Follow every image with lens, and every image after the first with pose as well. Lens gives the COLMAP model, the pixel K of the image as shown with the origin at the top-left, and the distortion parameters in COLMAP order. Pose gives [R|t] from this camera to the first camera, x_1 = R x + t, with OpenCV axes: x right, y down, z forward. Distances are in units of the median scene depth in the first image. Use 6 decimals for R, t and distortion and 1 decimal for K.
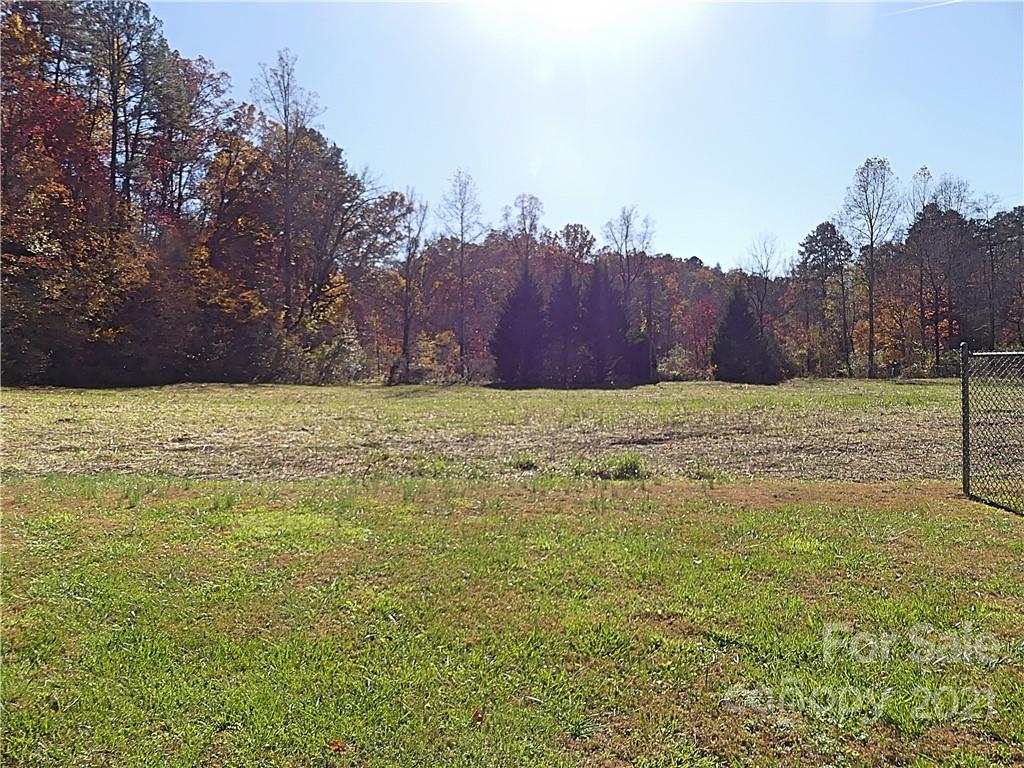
lens RADIAL K [[762.1, 0, 512.0], [0, 762.1, 384.0], [0, 0, 1]] dist [-0.018377, 0.002878]
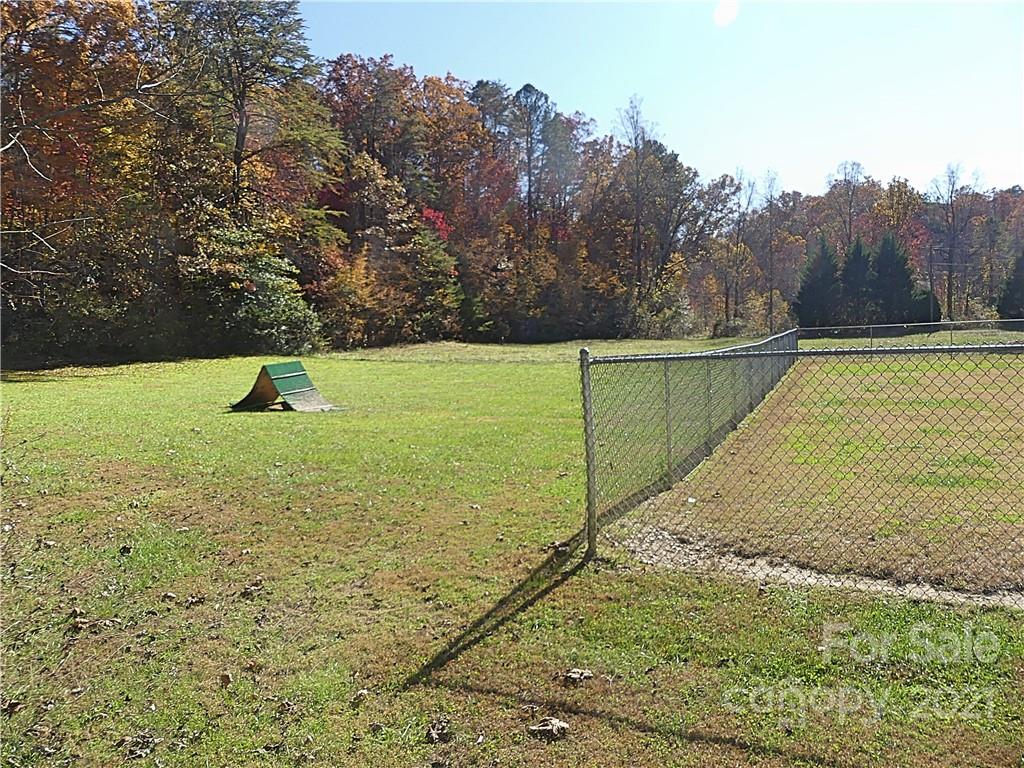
lens RADIAL K [[762.1, 0, 512.0], [0, 762.1, 384.0], [0, 0, 1]] dist [-0.018377, 0.002878]
pose [[0.899707, 0.003676, -0.436479, 0.098157], [0.022475, 0.998248, 0.054736, 0.000342], [0.435916, -0.059057, 0.898048, -0.342539]]
